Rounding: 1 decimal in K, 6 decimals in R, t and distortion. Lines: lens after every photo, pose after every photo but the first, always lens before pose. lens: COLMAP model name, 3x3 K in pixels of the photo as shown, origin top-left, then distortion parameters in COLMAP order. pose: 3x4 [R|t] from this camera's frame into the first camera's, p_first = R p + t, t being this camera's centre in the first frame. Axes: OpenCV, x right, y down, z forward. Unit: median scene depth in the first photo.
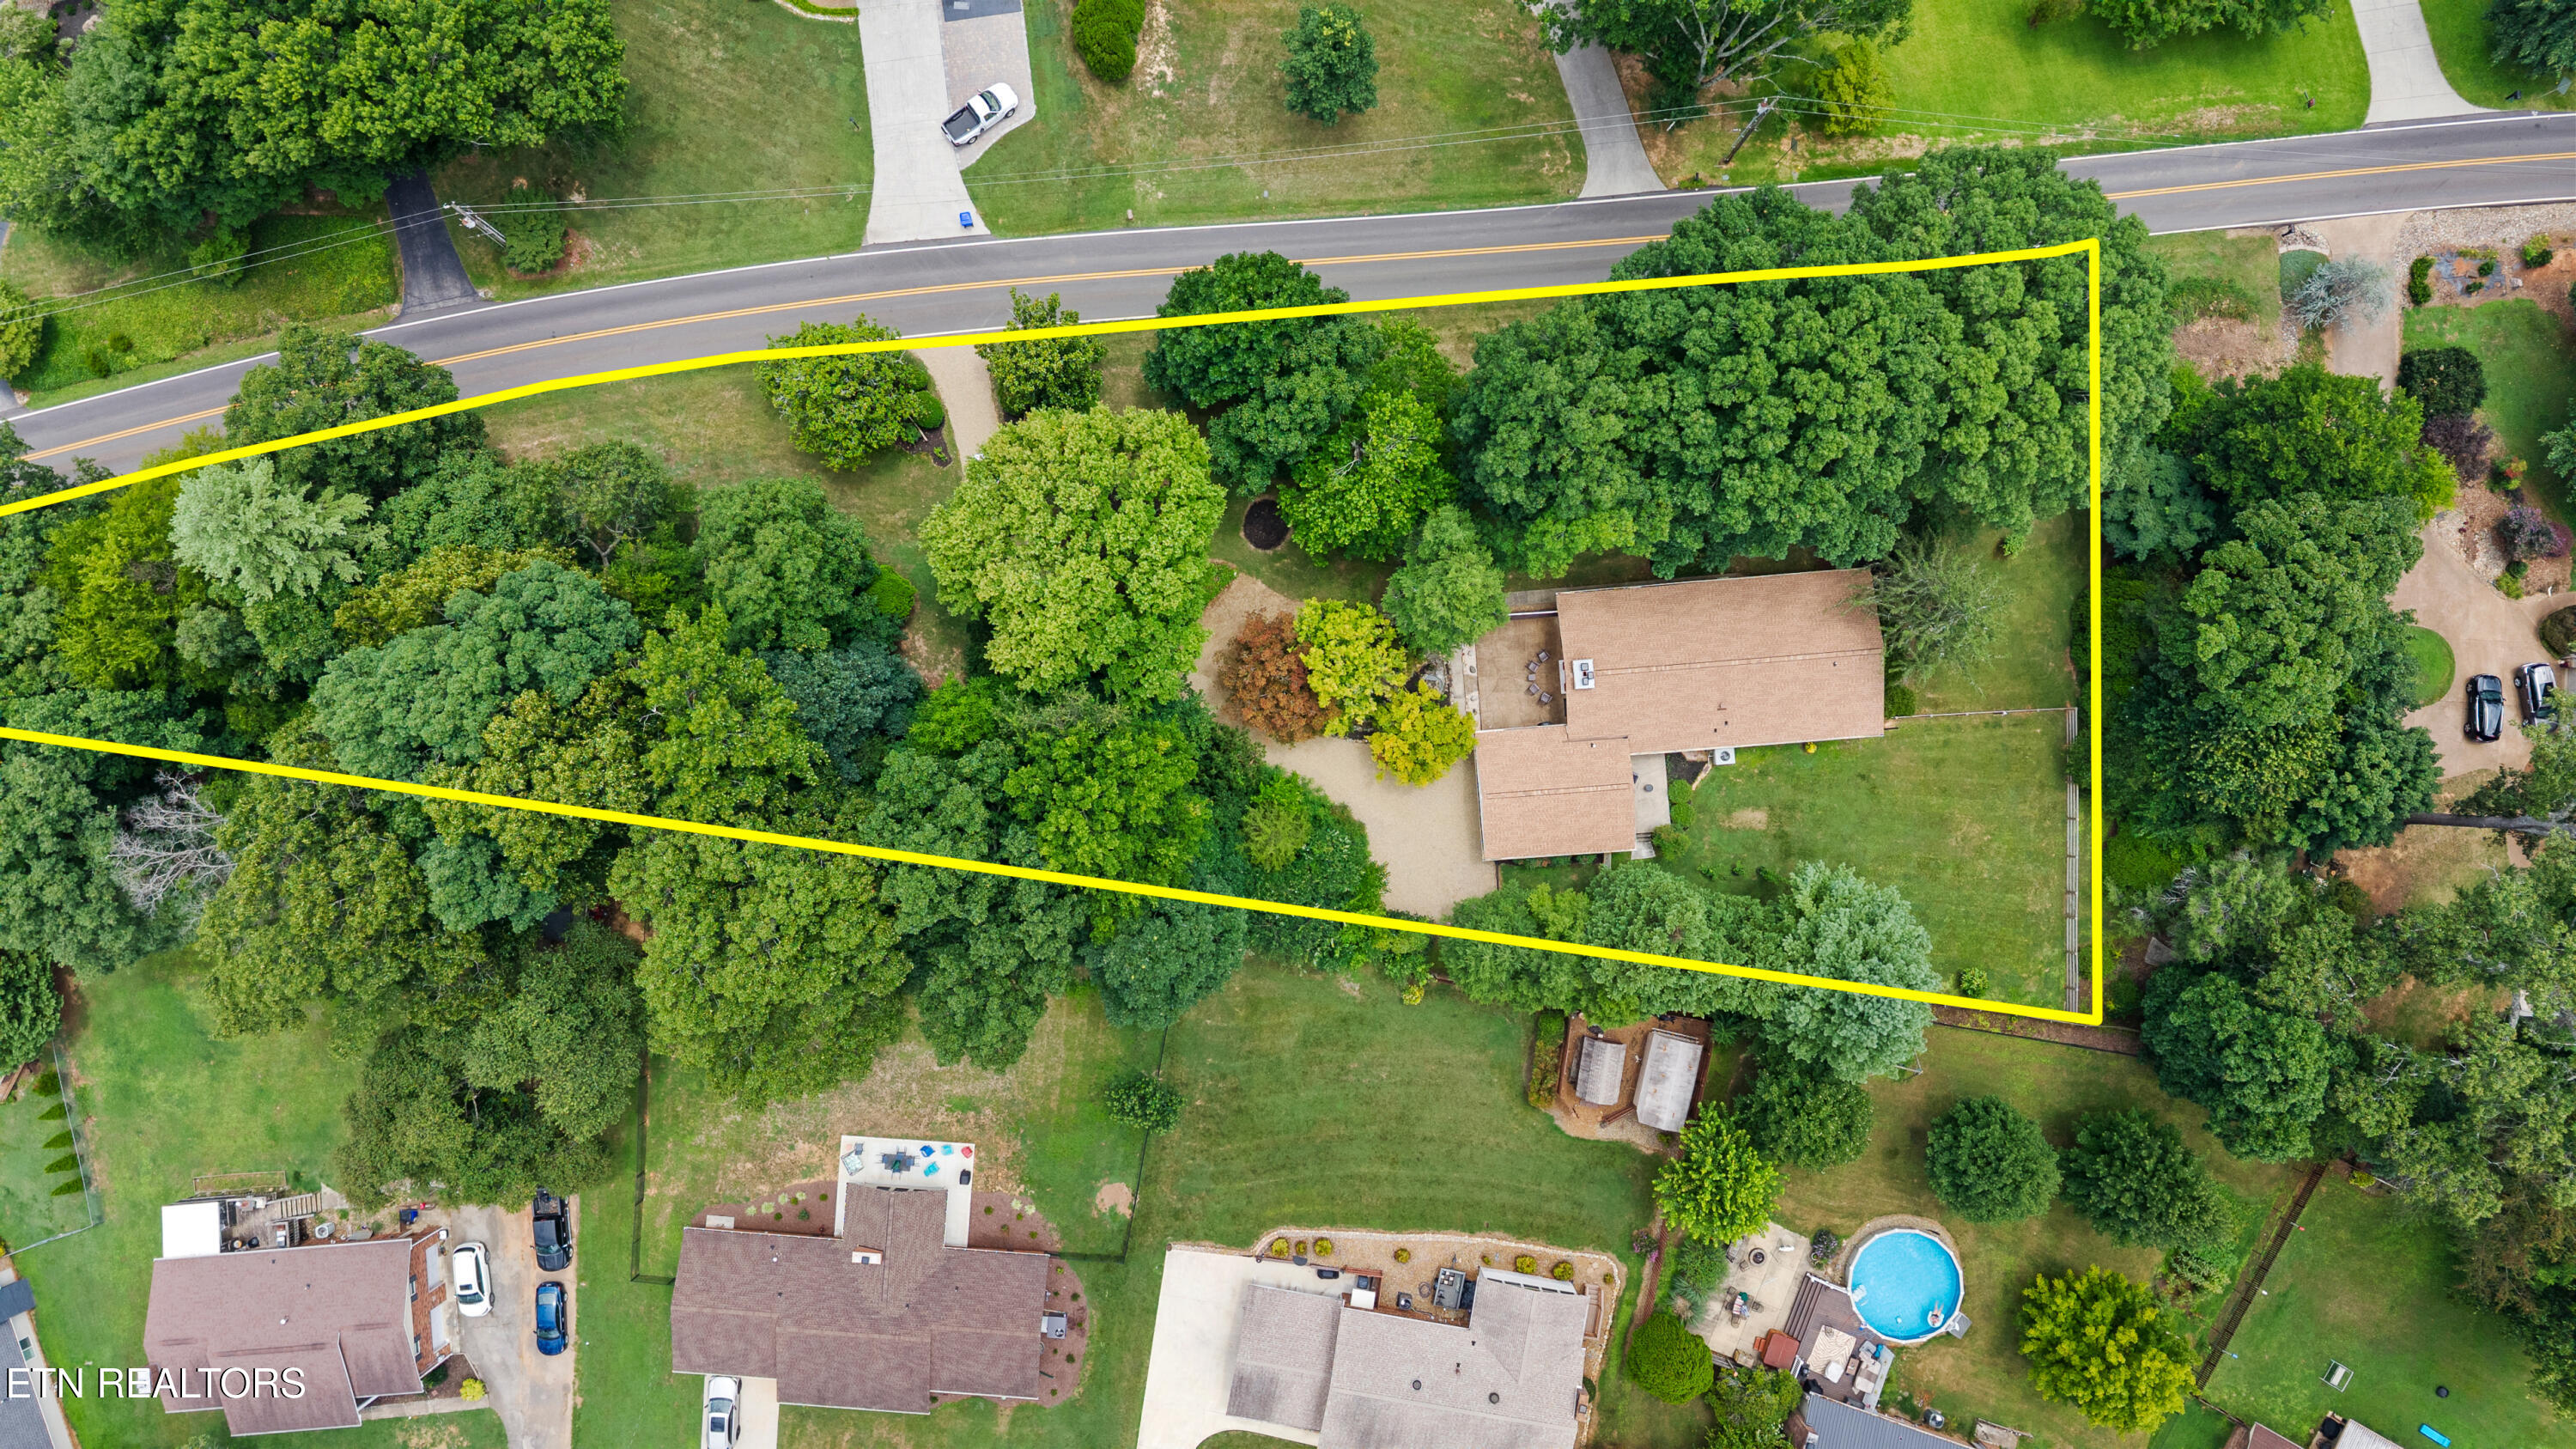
lens RADIAL K [[1706.7, 0, 1290.7], [0, 1706.7, 738.8], [0, 0, 1]] dist [0.033104, -0.034690]
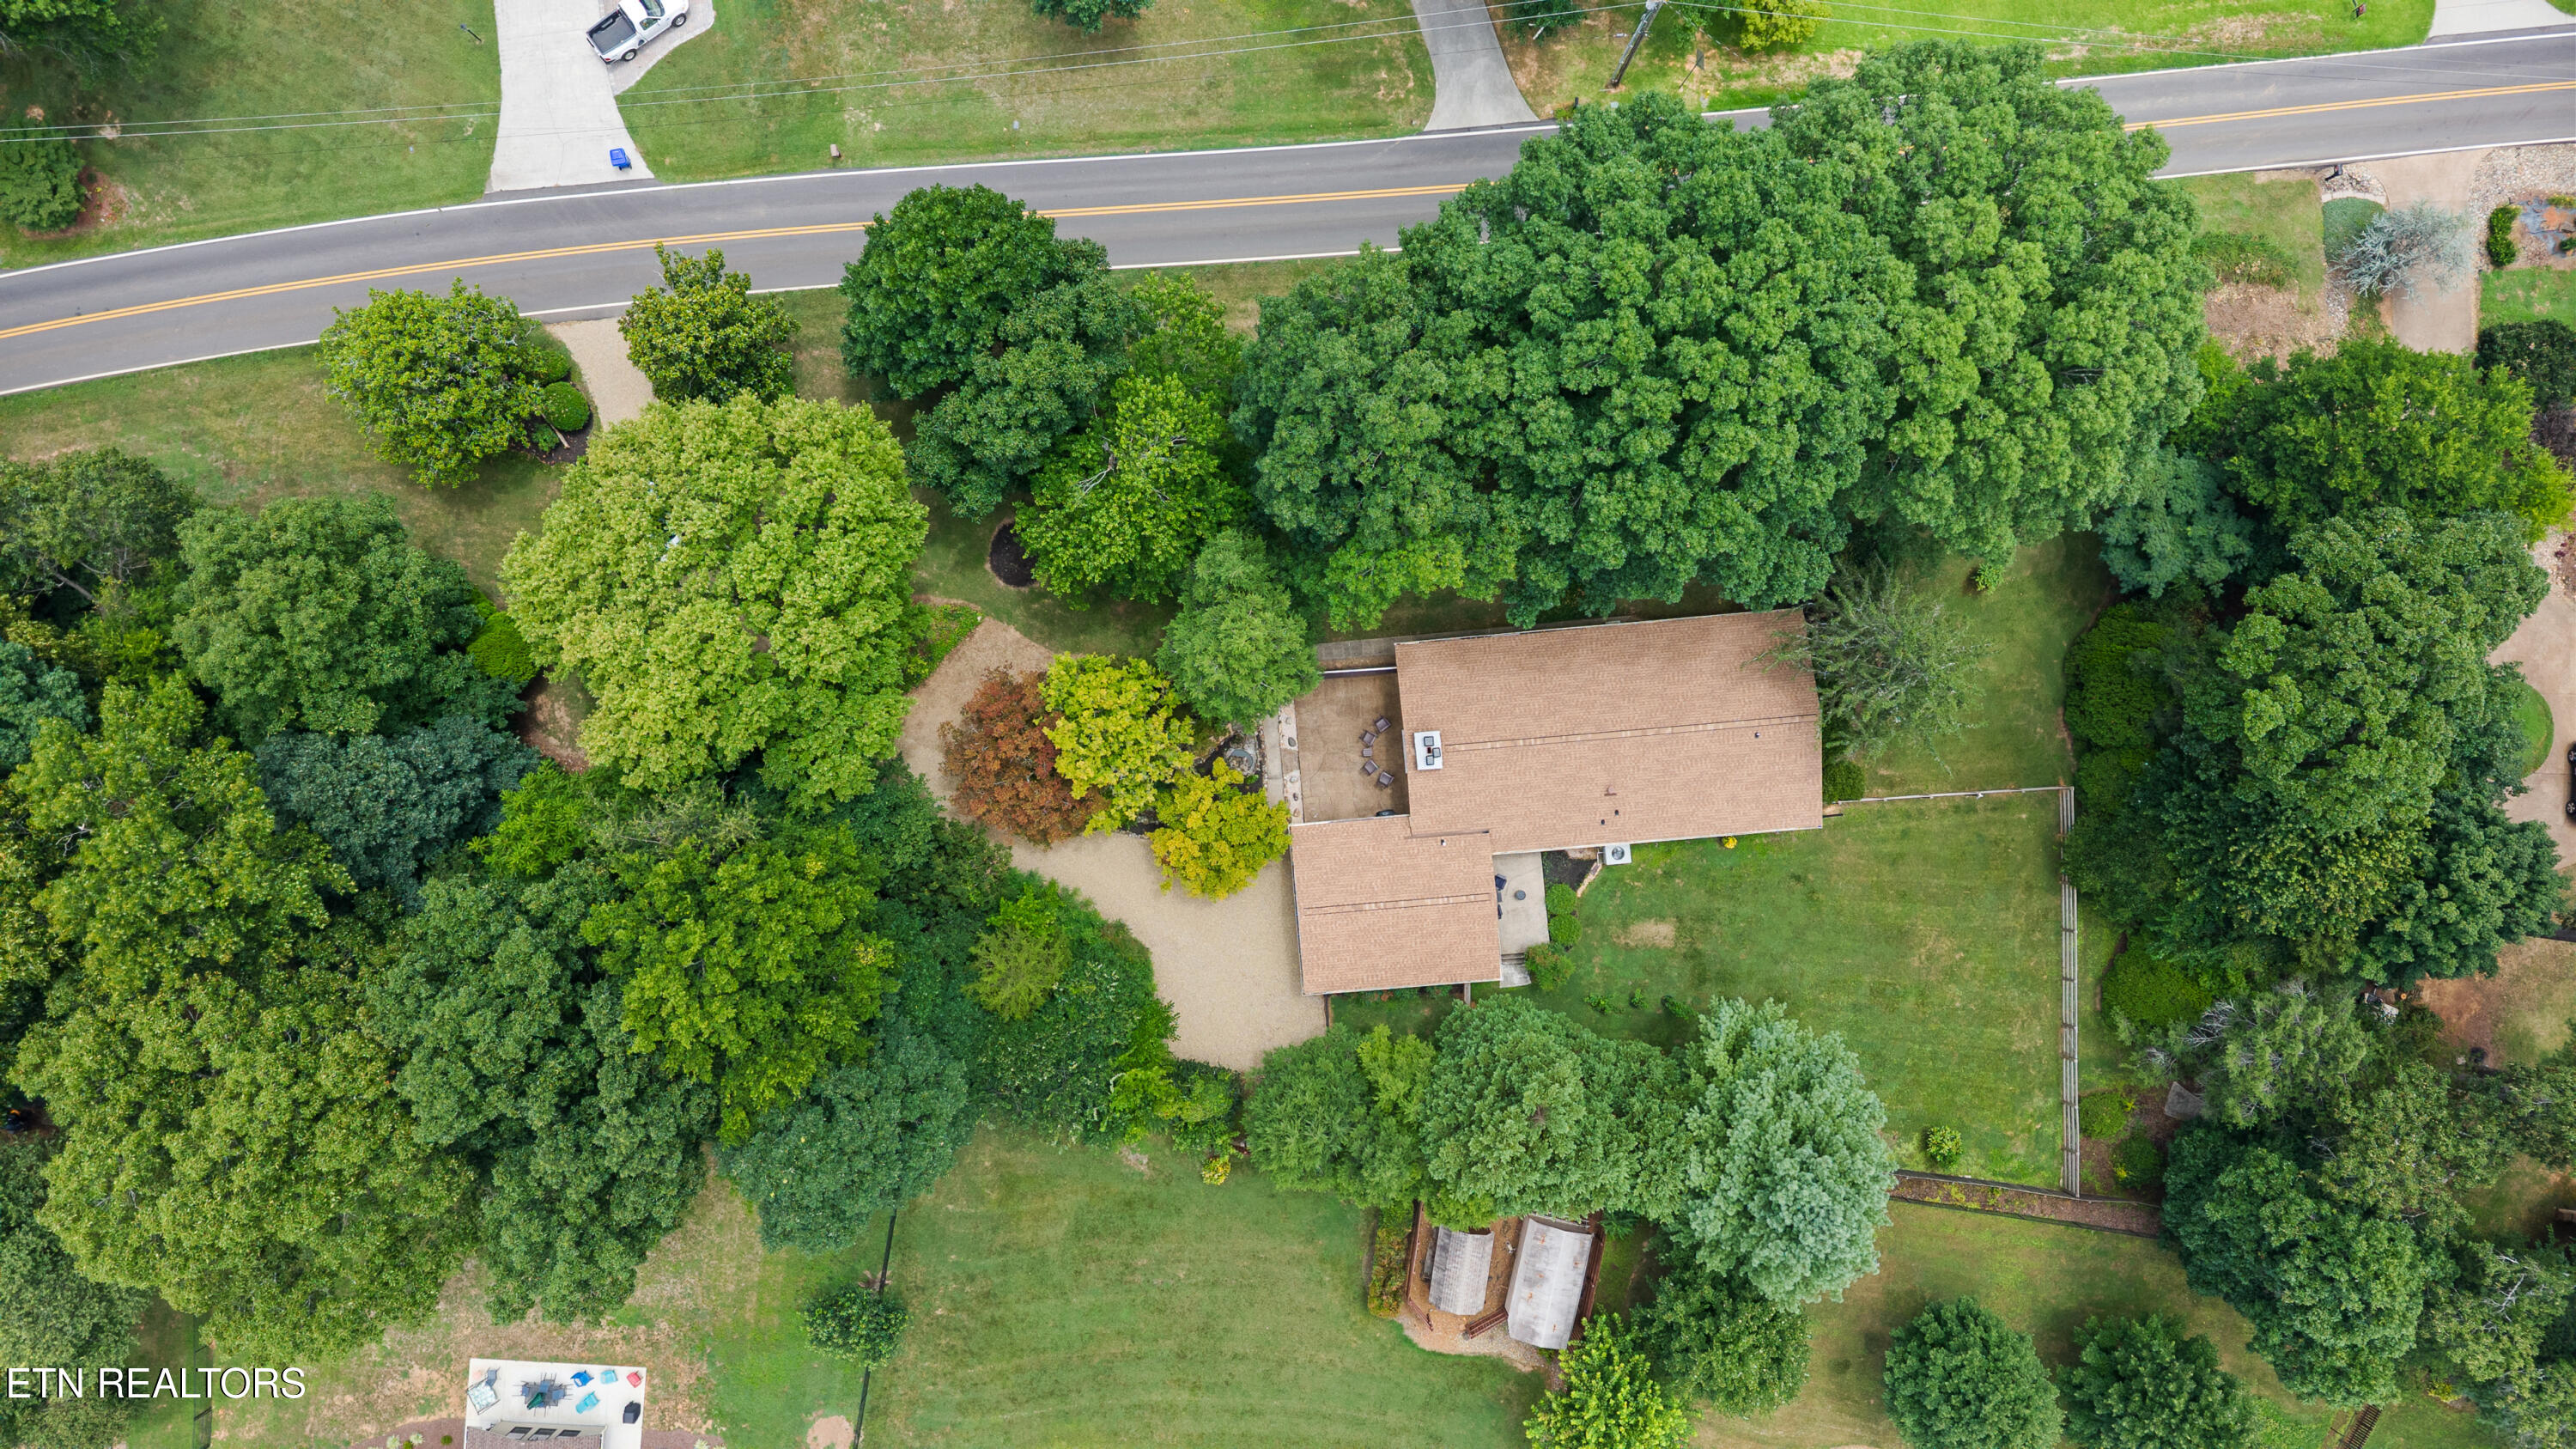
lens RADIAL K [[1706.7, 0, 1290.7], [0, 1706.7, 738.8], [0, 0, 1]] dist [0.033104, -0.034690]
pose [[0.999909, -0.007001, 0.011548, 0.109374], [0.007106, 0.999934, -0.009053, -0.039486], [-0.011484, 0.009134, 0.999892, 0.260543]]
